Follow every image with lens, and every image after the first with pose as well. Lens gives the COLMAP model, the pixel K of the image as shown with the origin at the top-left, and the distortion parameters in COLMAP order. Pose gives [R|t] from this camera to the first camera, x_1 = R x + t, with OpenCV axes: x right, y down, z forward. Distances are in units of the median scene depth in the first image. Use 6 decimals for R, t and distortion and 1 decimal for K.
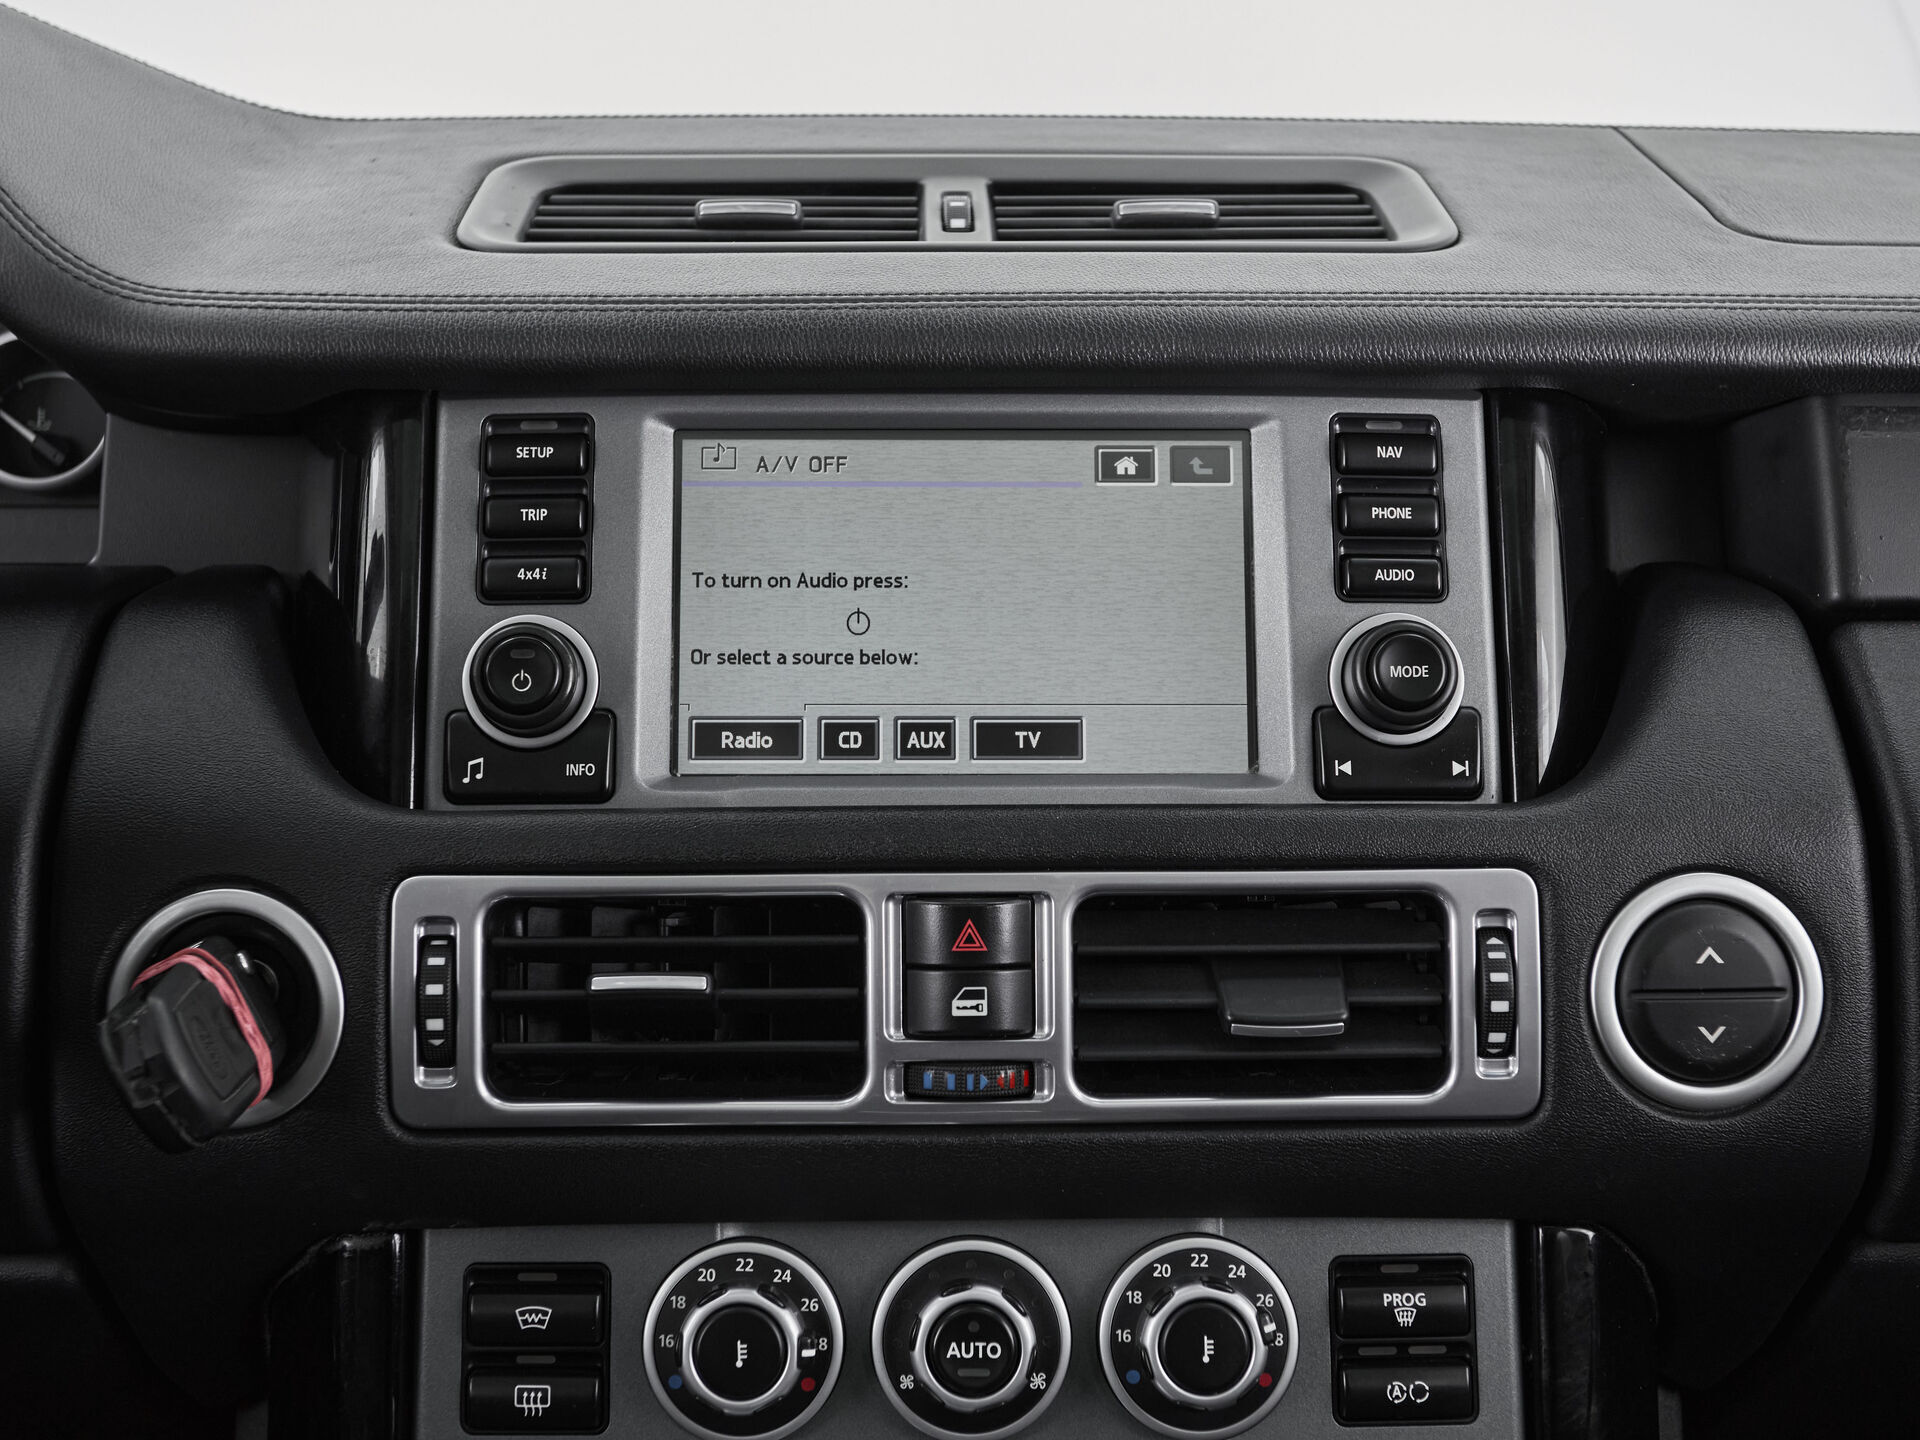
lens RADIAL K [[2319.5, 0, 952.1], [0, 2319.5, 717.9], [0, 0, 1]] dist [0.028176, 0.000000]
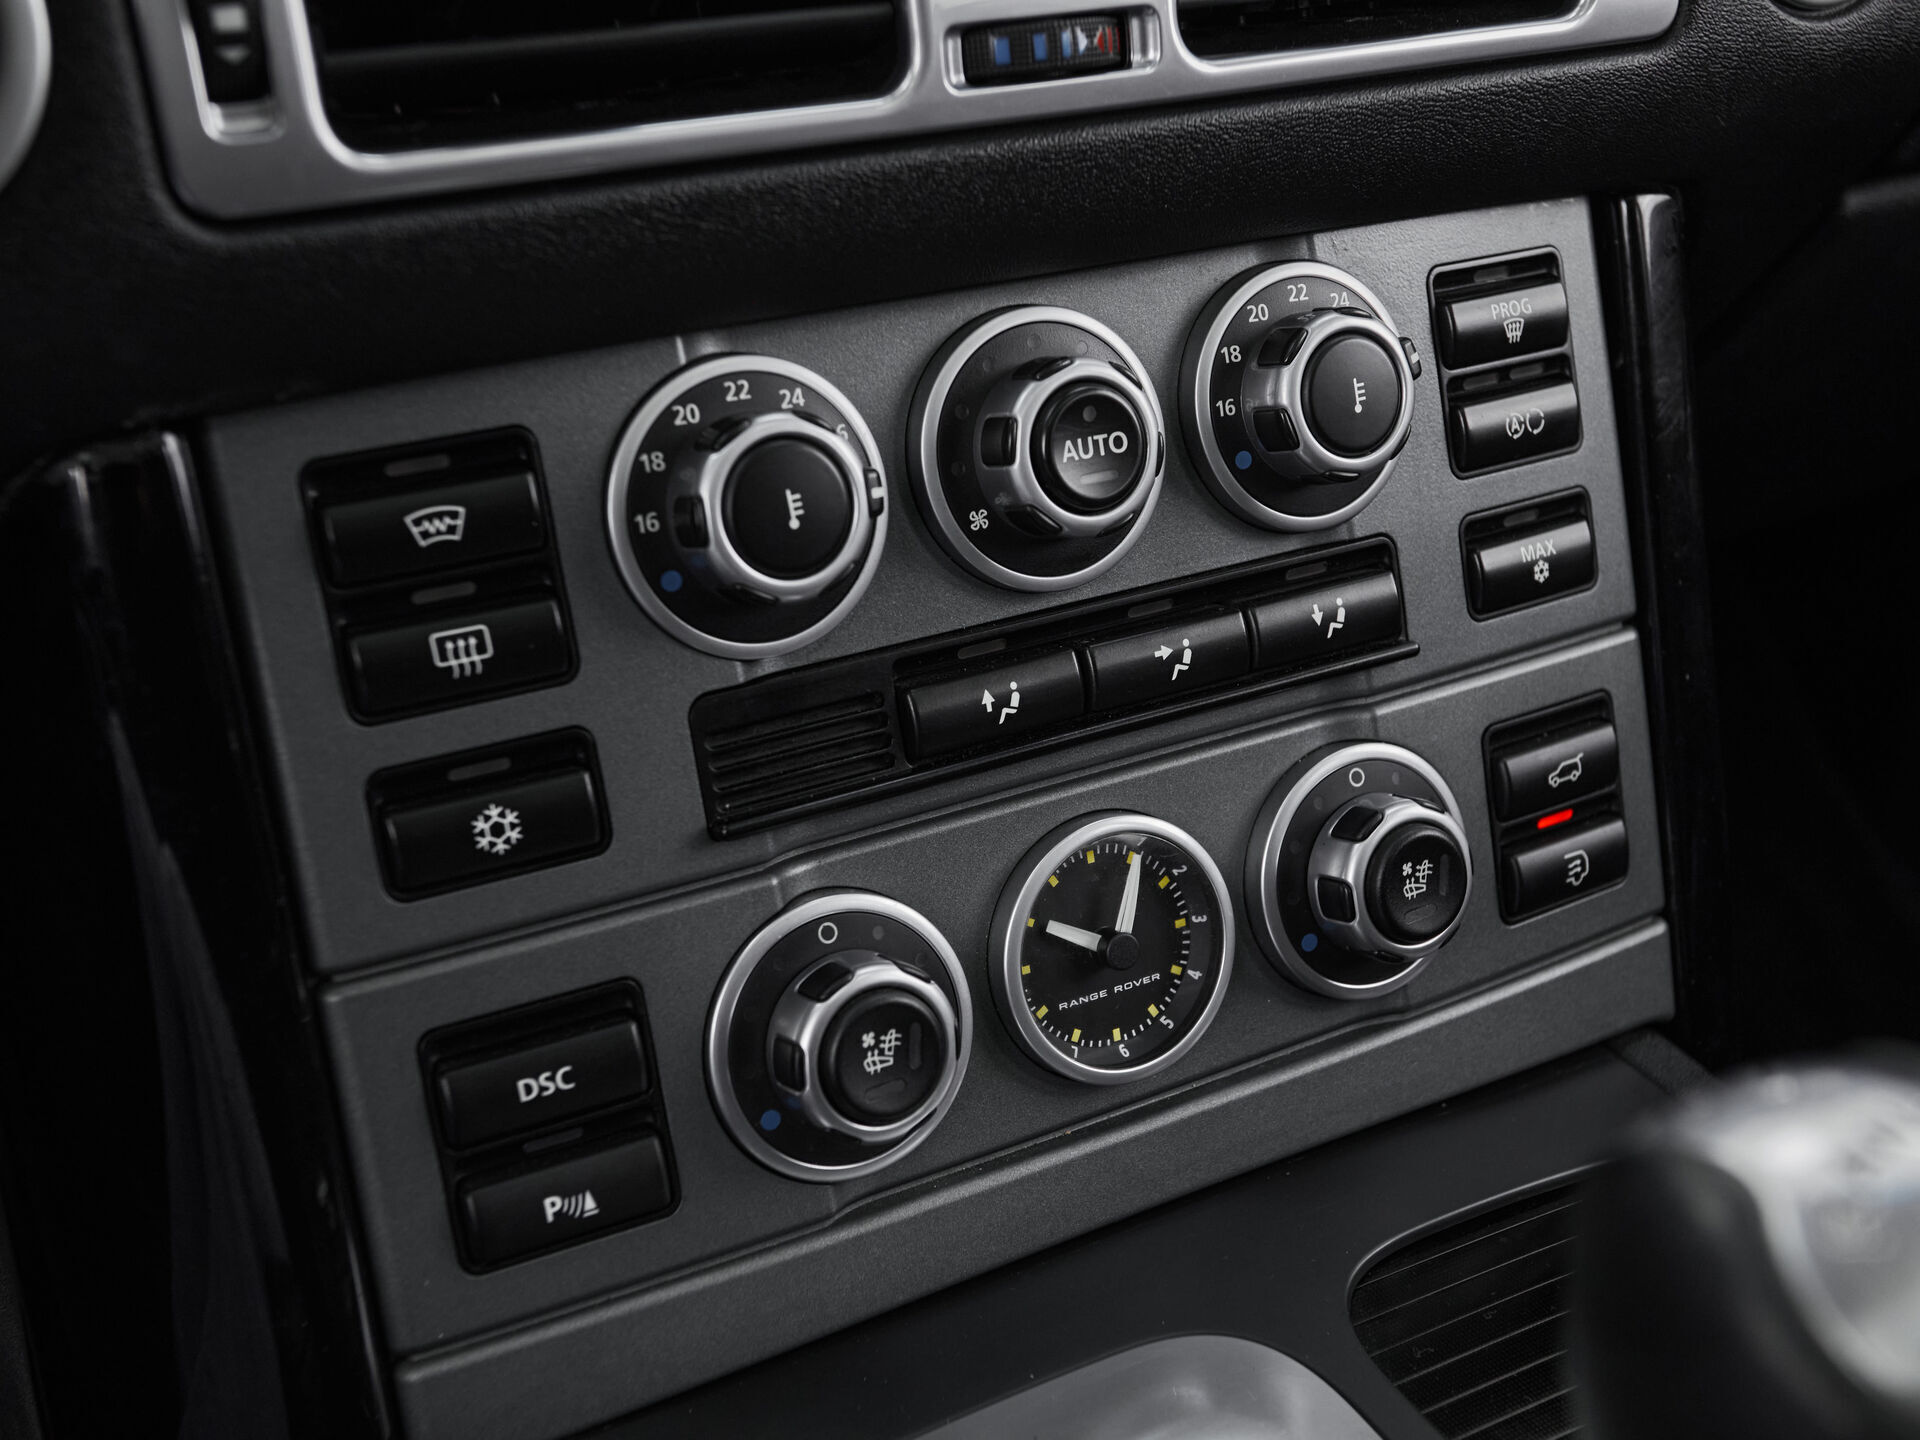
lens RADIAL K [[2319.5, 0, 963.0], [0, 2319.5, 734.3], [0, 0, 1]] dist [0.028176, 0.000000]
pose [[0.875422, -0.216179, 0.432323, -0.333982], [0.098467, 0.955416, 0.278359, 0.151376], [-0.473224, -0.201112, 0.857679, 0.388997]]
